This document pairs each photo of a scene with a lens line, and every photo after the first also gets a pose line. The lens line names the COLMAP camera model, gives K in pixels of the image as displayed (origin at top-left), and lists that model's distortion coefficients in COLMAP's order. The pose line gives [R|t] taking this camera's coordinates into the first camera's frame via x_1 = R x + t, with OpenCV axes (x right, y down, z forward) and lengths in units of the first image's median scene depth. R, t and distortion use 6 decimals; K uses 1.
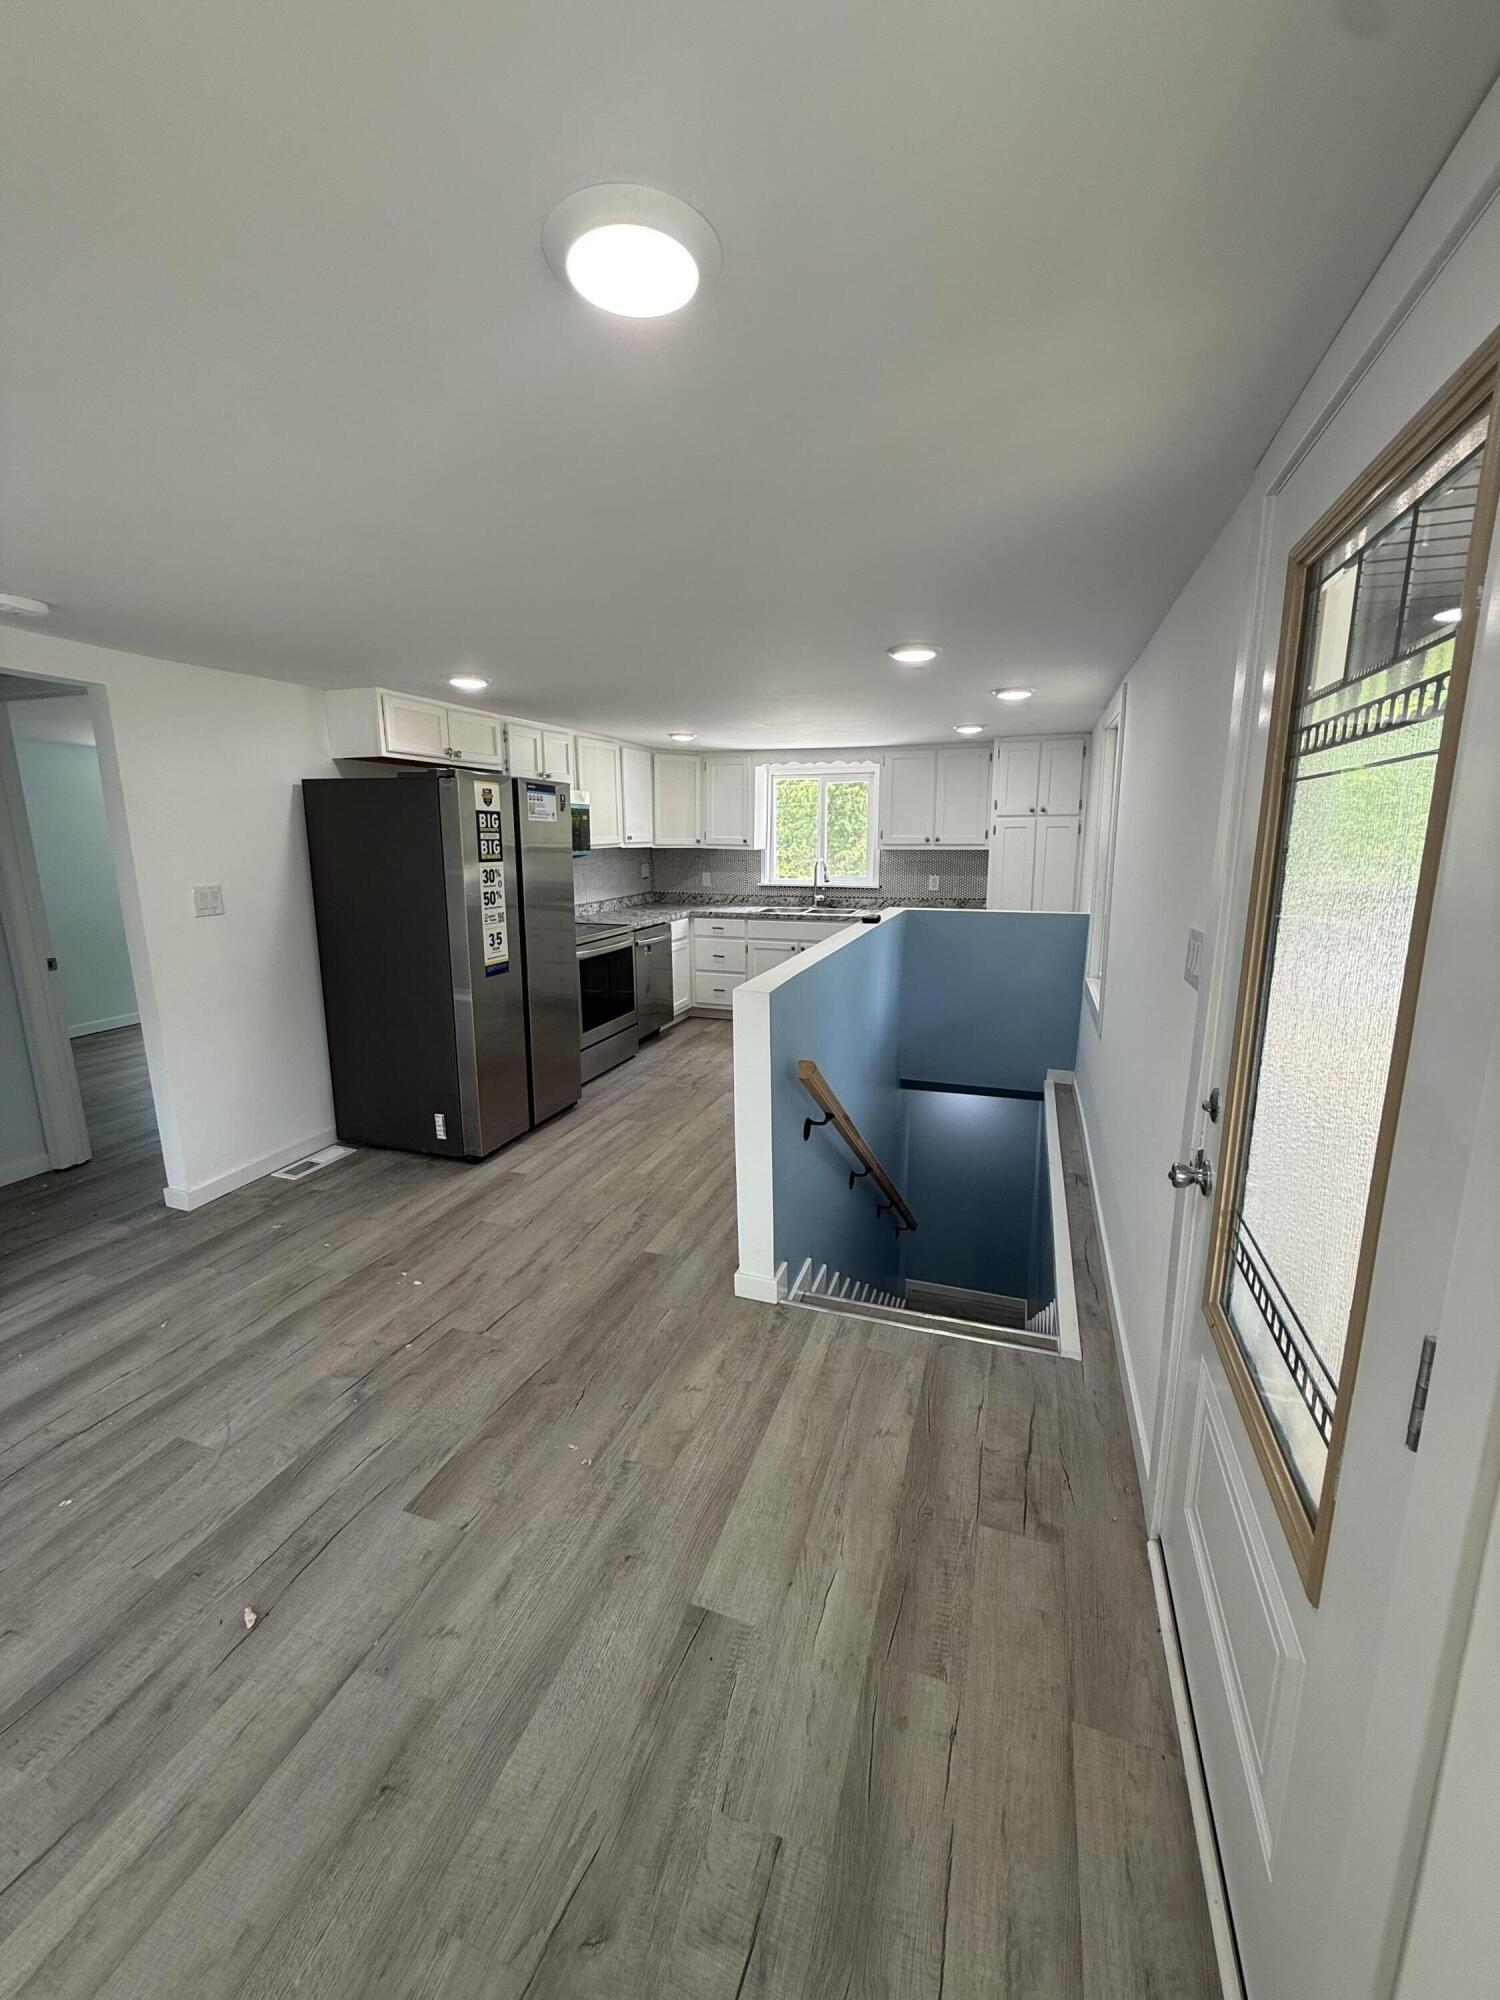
lens RADIAL K [[808.6, 0, 759.8], [0, 808.6, 996.5], [0, 0, 1]] dist [0.001168, 0.000335]
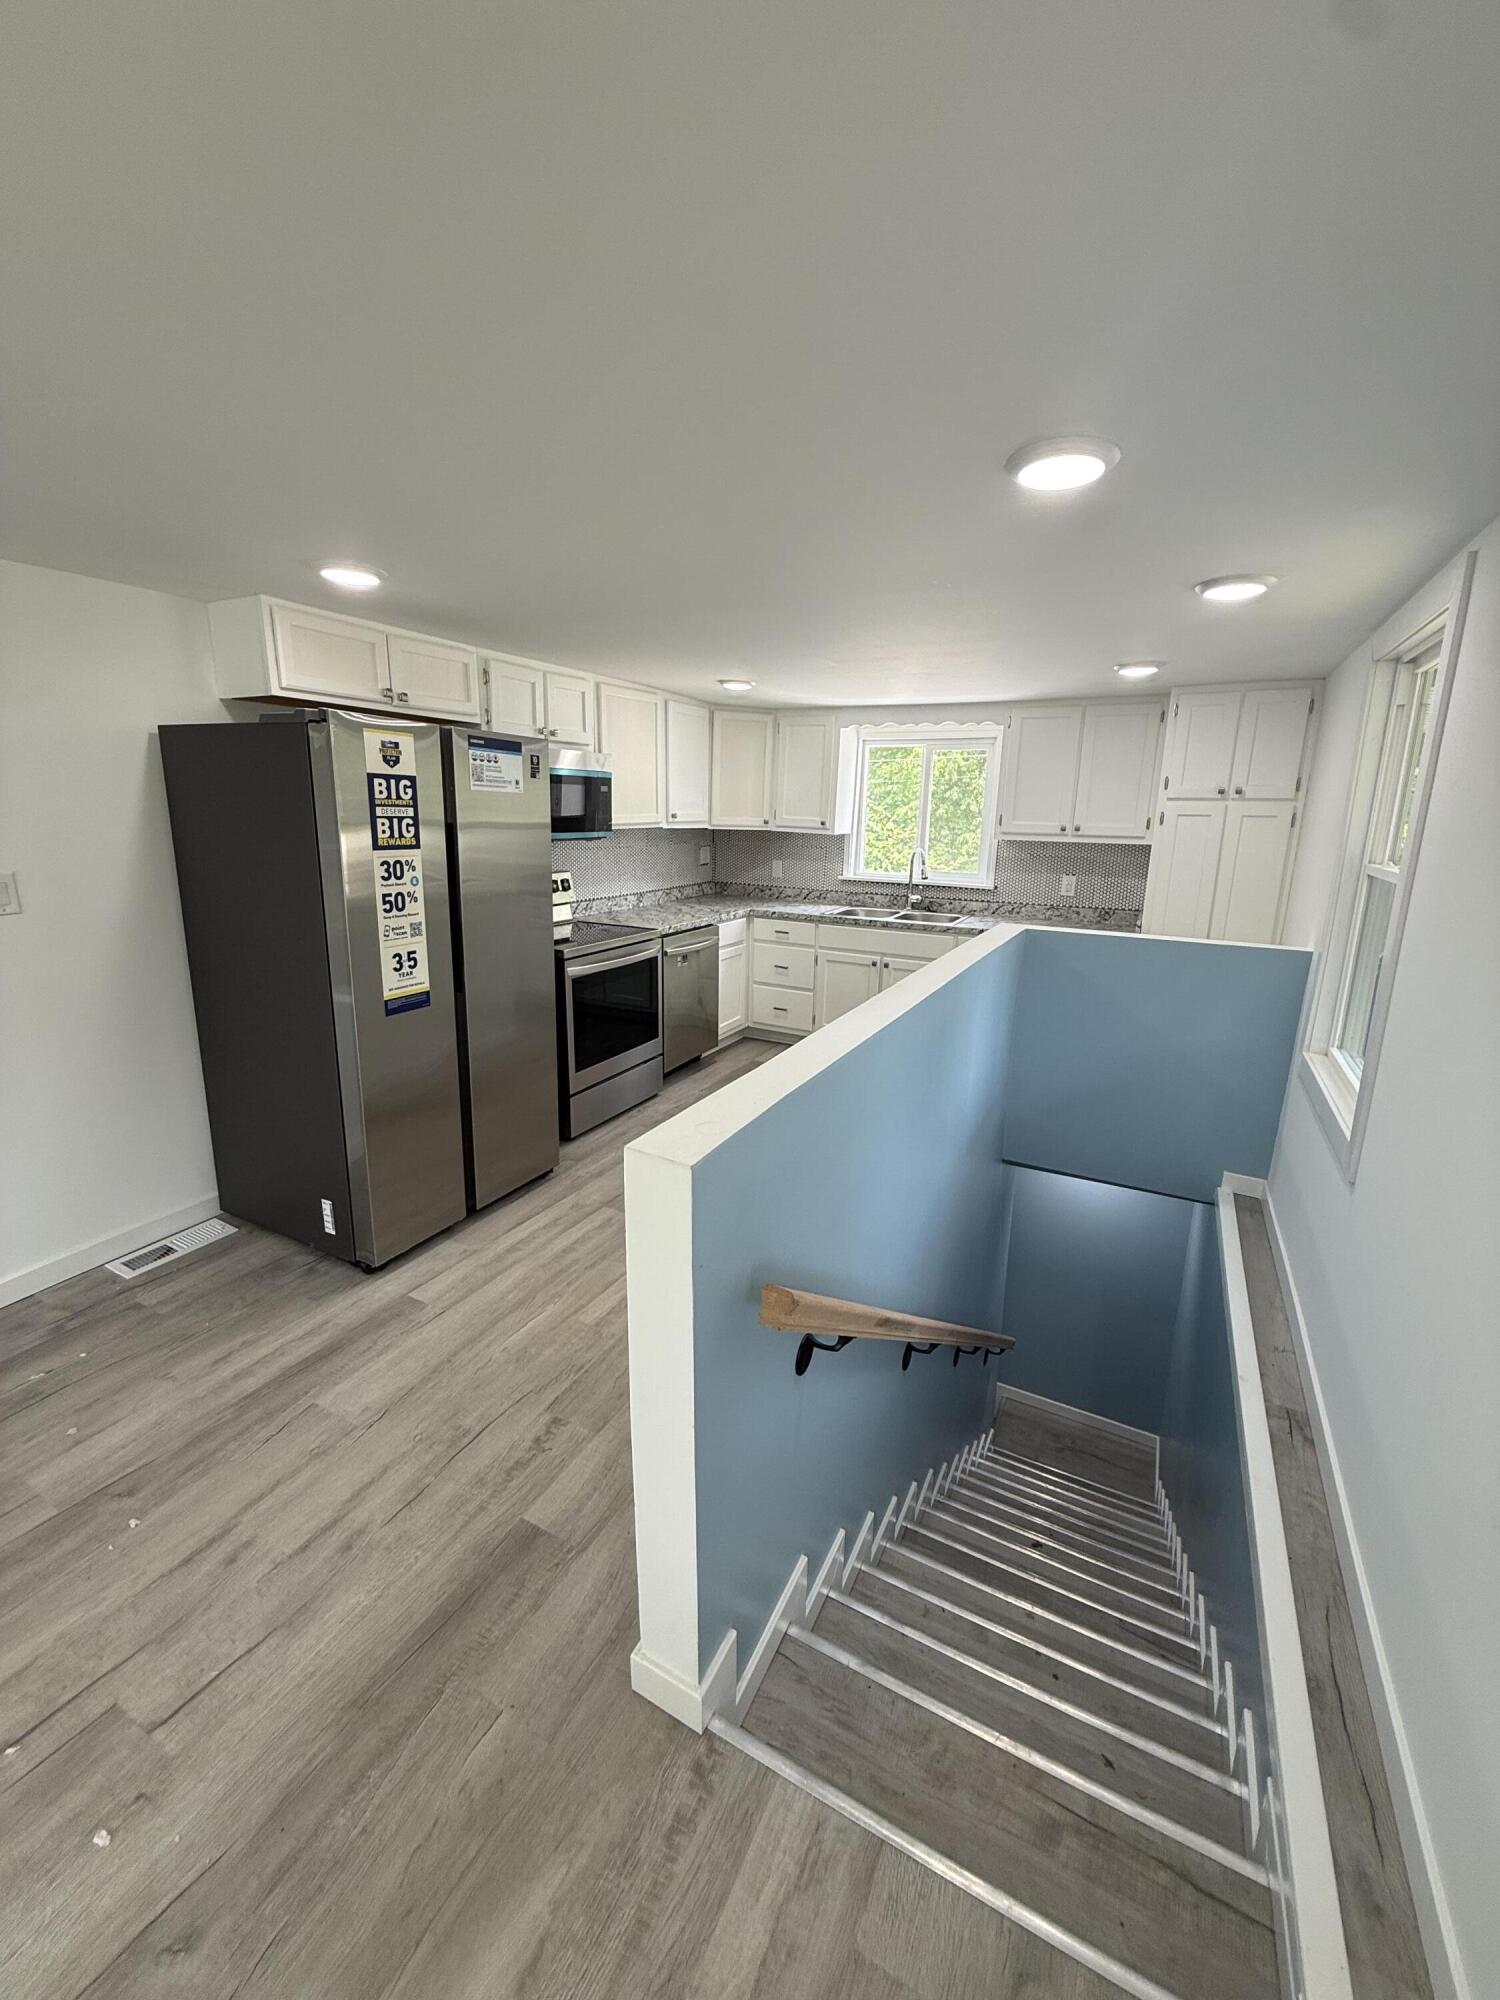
lens RADIAL K [[808.6, 0, 754.3], [0, 808.6, 995.9], [0, 0, 1]] dist [0.001168, 0.000335]
pose [[0.987414, 0.058267, -0.147032, 0.069628], [-0.054162, 0.998026, 0.031774, -0.075207], [0.148593, -0.023411, 0.988621, 0.339427]]
